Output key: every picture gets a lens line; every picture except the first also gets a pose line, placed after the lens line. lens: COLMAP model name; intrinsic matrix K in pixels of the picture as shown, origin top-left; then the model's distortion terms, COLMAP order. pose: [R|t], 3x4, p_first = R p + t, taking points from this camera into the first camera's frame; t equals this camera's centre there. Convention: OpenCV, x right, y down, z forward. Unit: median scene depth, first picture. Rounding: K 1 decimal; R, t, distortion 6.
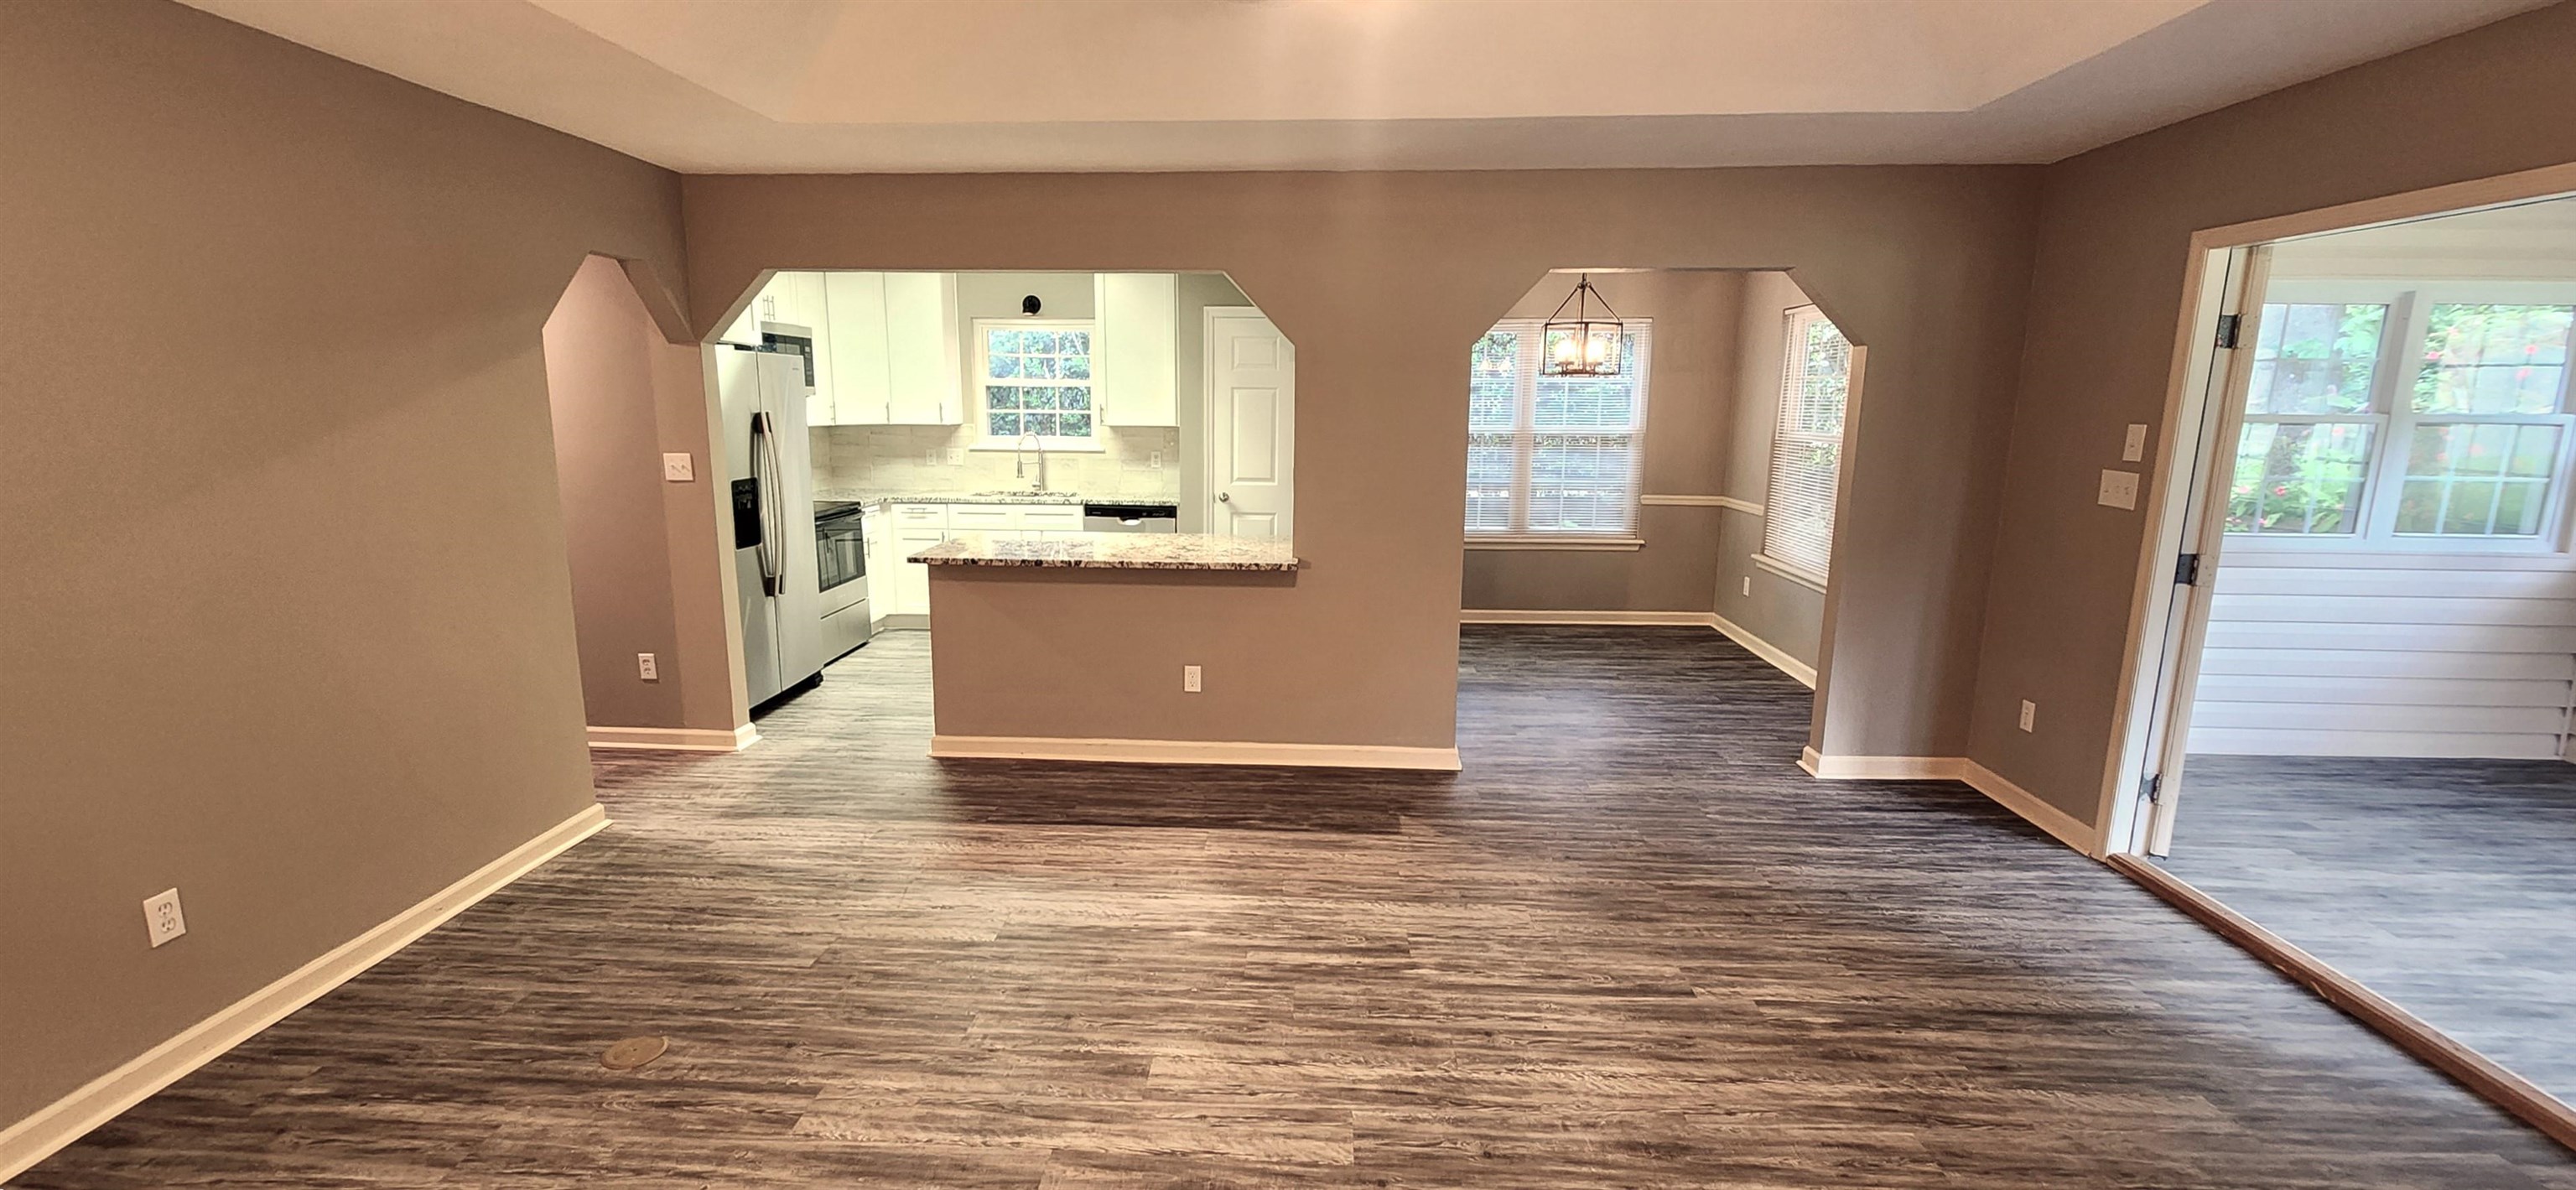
lens RADIAL K [[1104.5, 0, 1265.3], [0, 1104.5, 611.4], [0, 0, 1]] dist [0.000883, -0.000683]
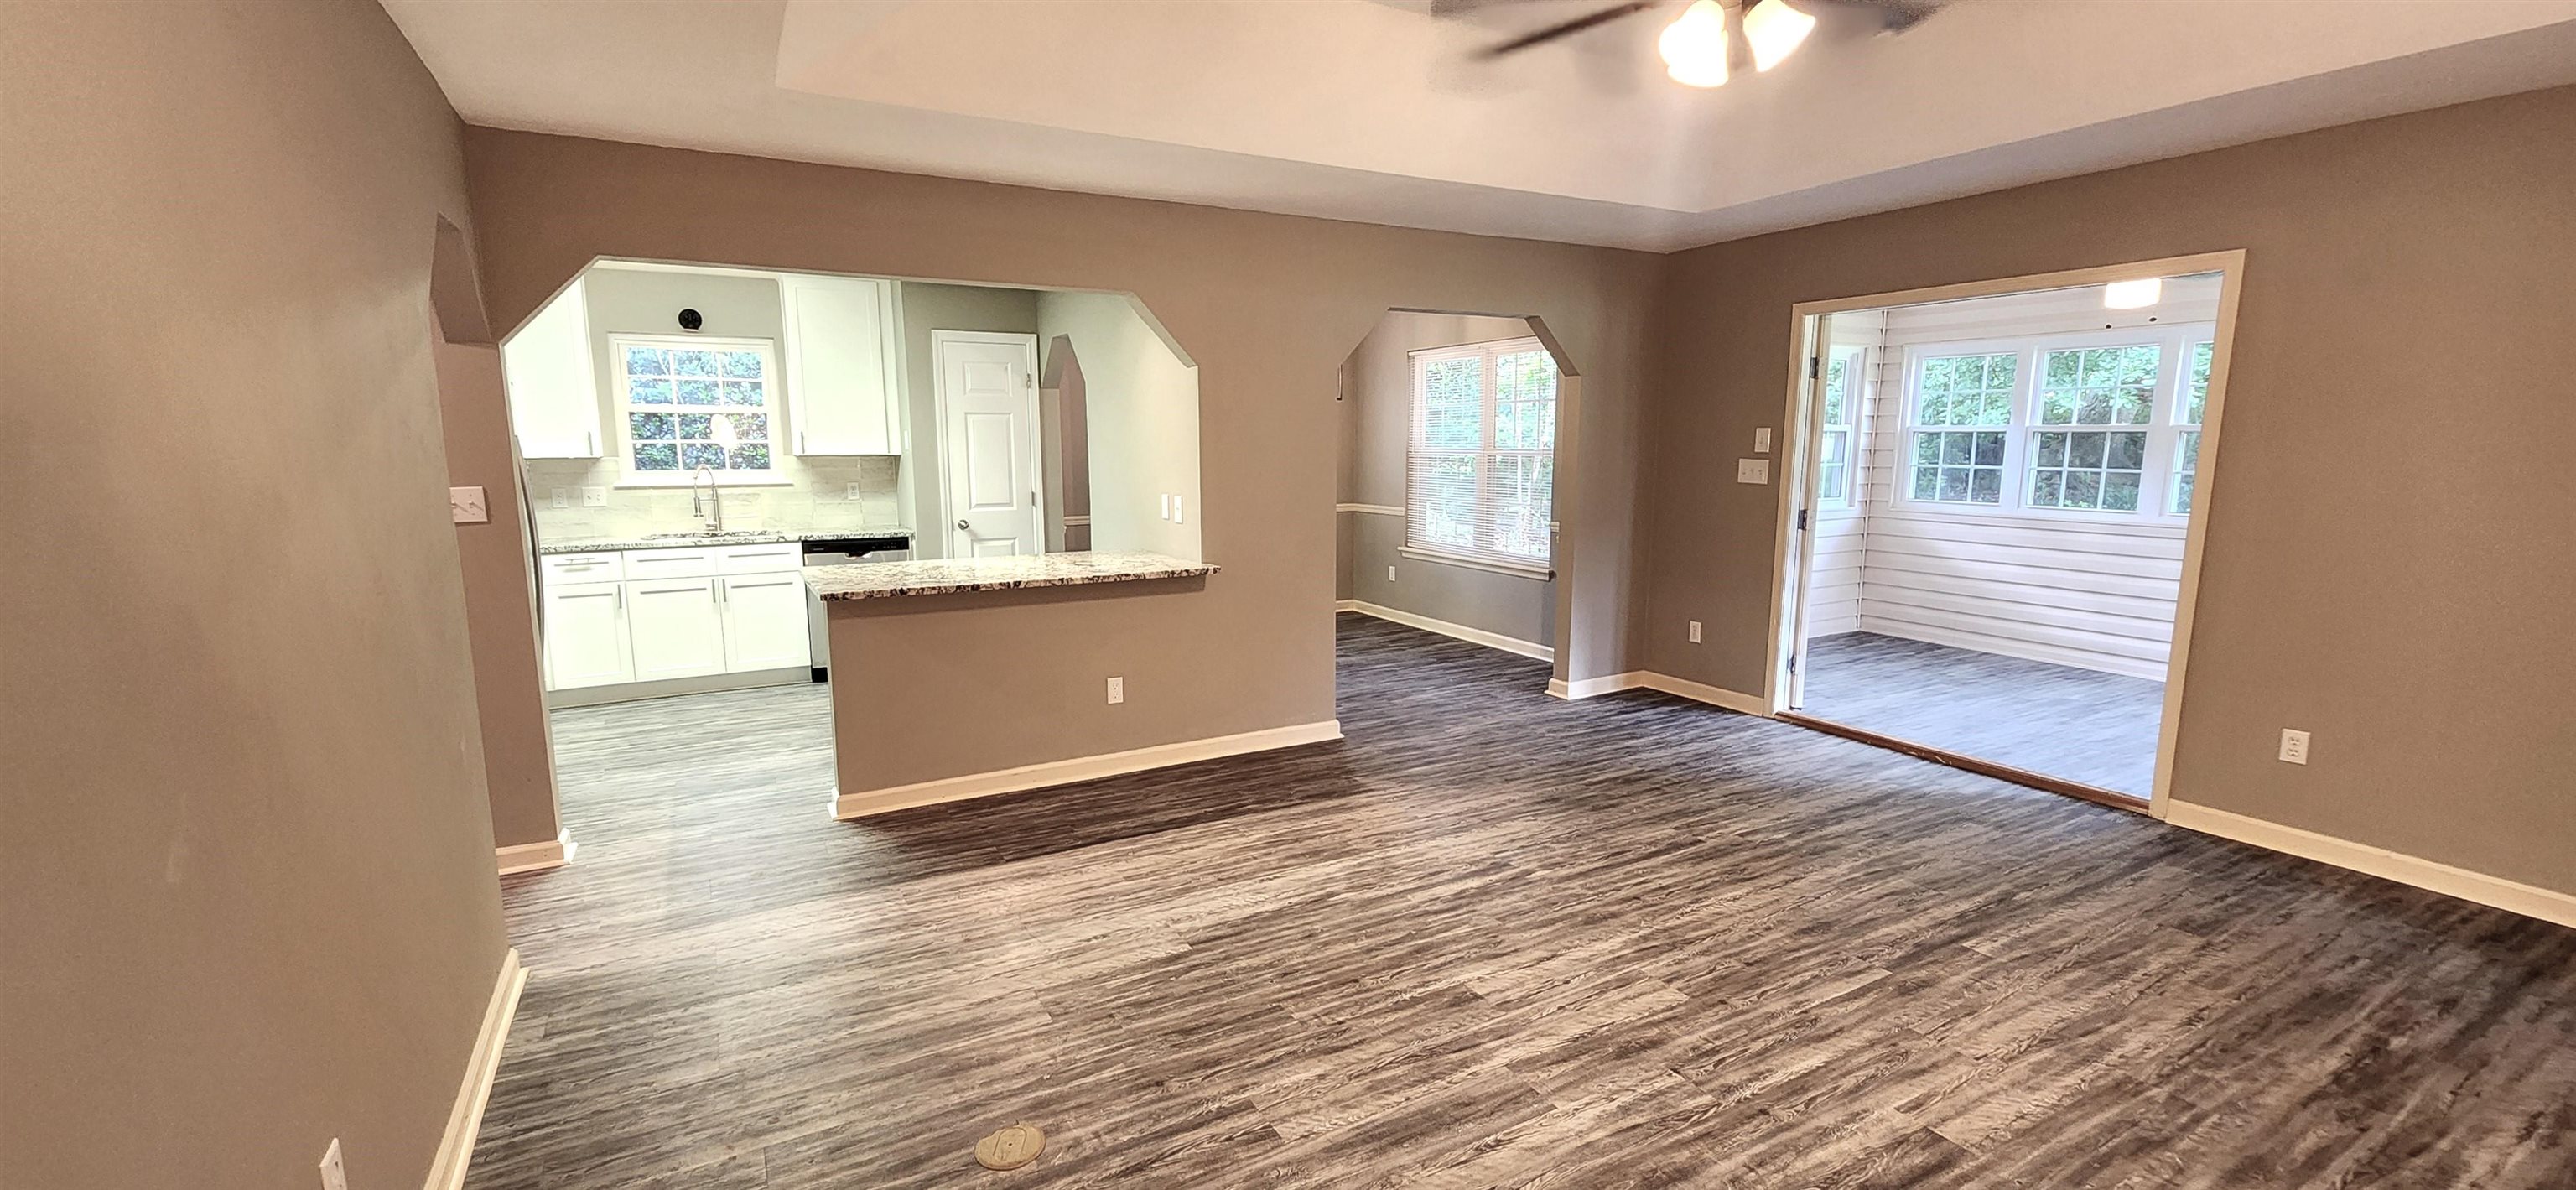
lens RADIAL K [[1053.3, 0, 1279.2], [0, 1053.3, 607.9], [0, 0, 1]] dist [0.001759, -0.002256]
pose [[0.847113, -0.094824, 0.522884, -0.478978], [0.111475, 0.993767, -0.000381, 0.002916], [-0.519589, 0.058611, 0.852404, 0.101810]]
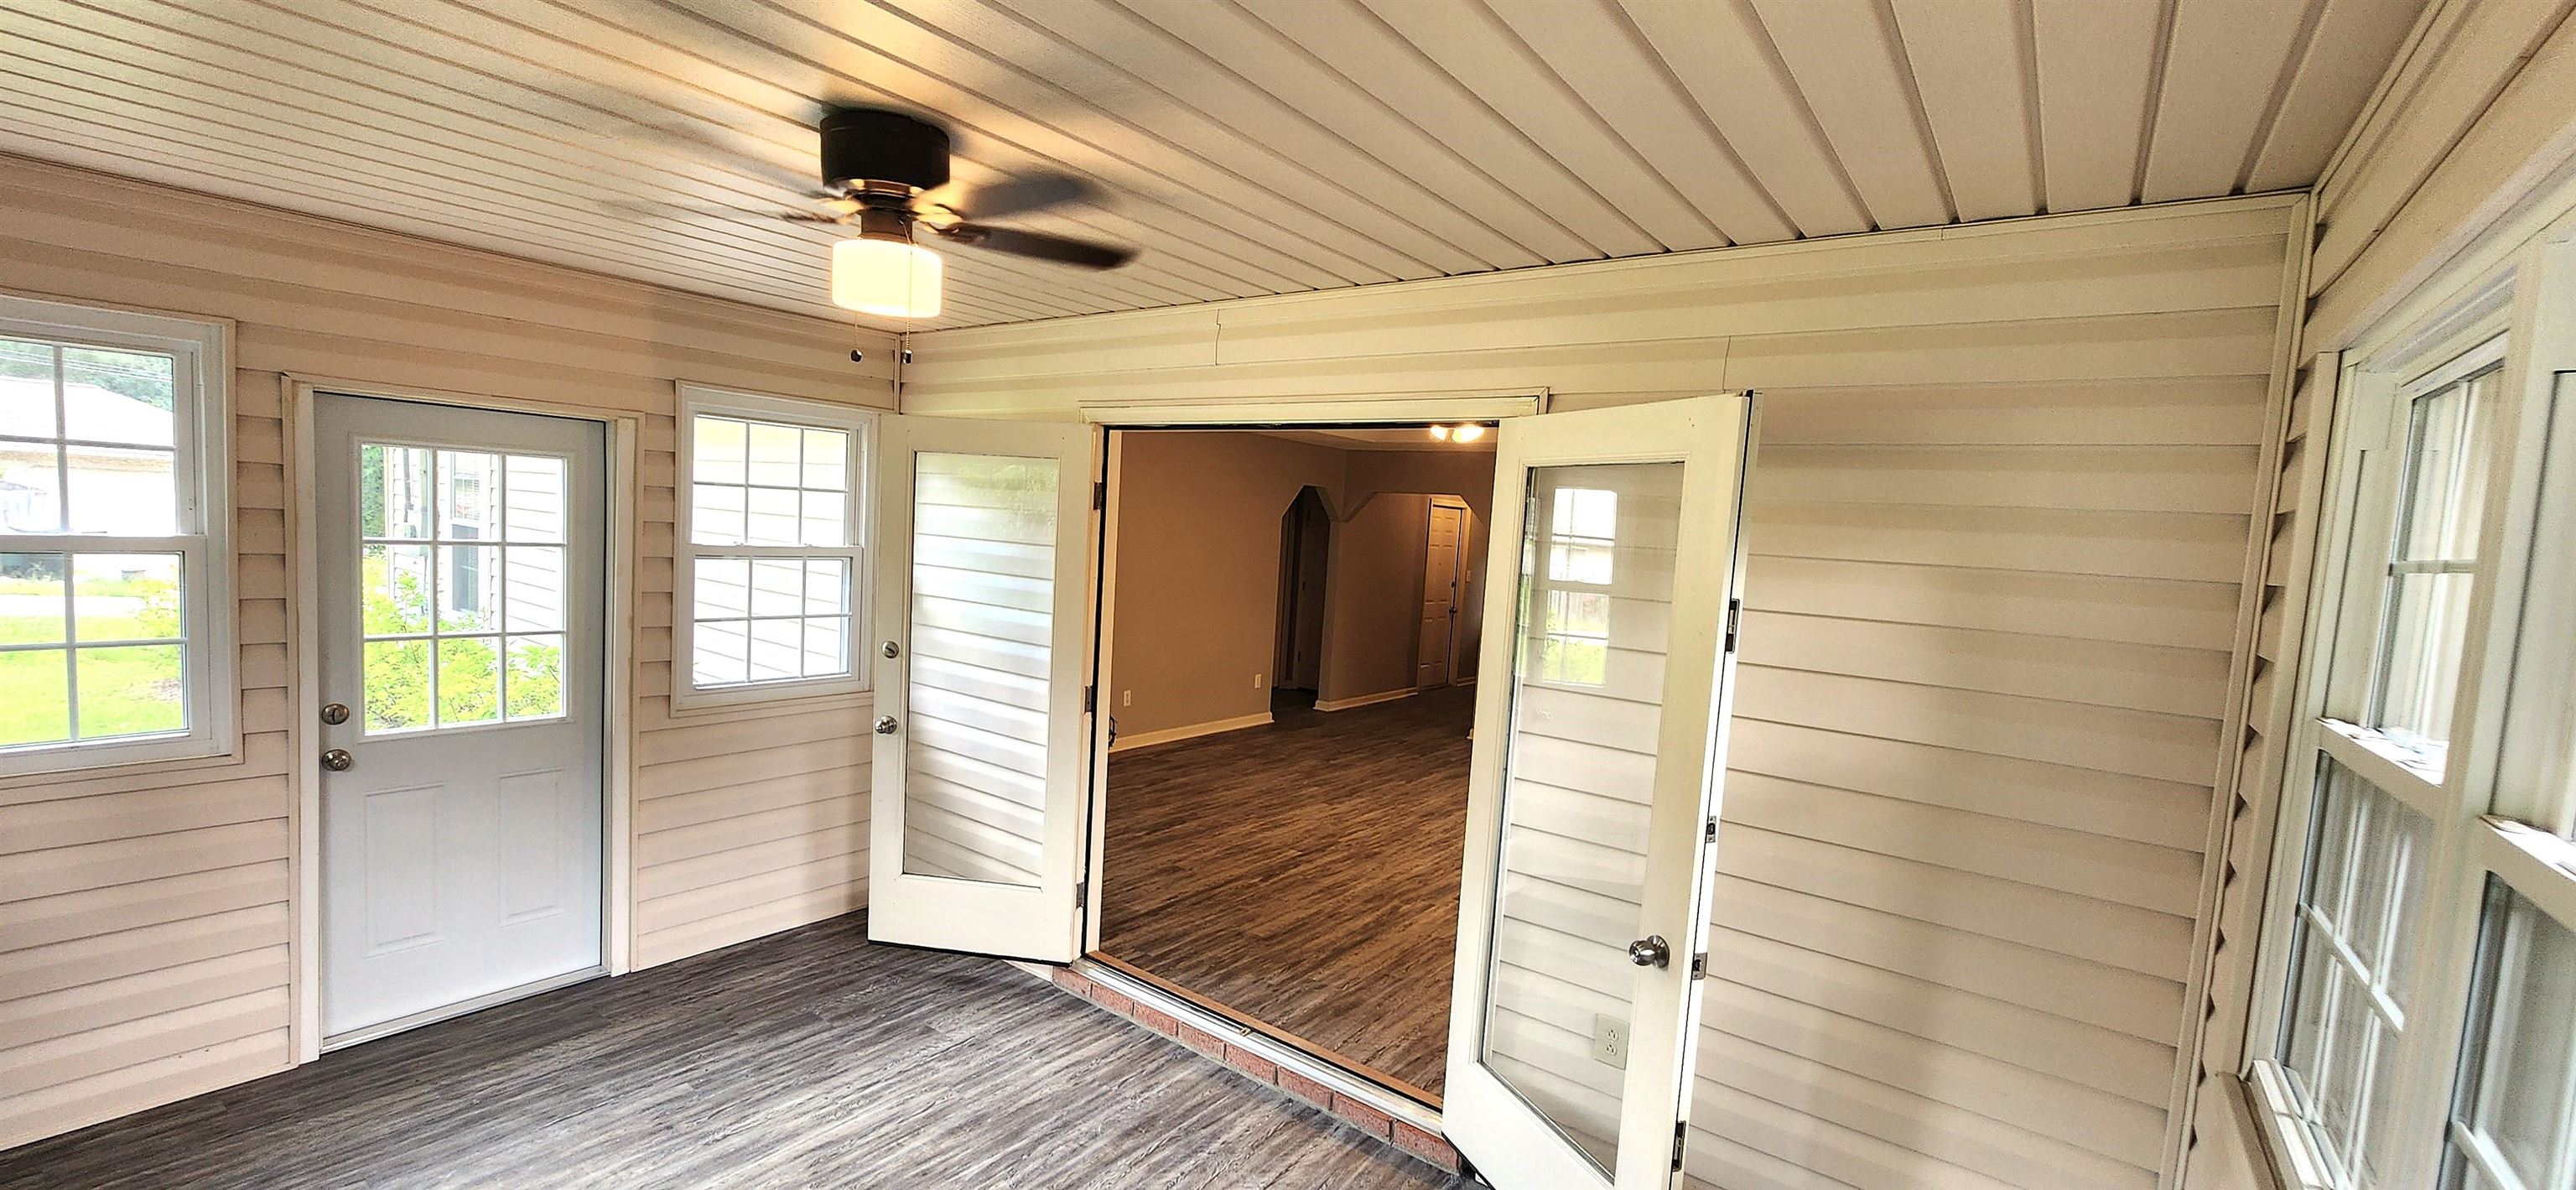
lens RADIAL K [[1053.3, 0, 1296.8], [0, 1053.3, 605.4], [0, 0, 1]] dist [0.001759, -0.002256]
pose [[-0.537879, 0.021970, -0.842735, 1.325236], [-0.229963, 0.957925, 0.171747, -0.232019], [0.811050, 0.286177, -0.510196, 1.037537]]
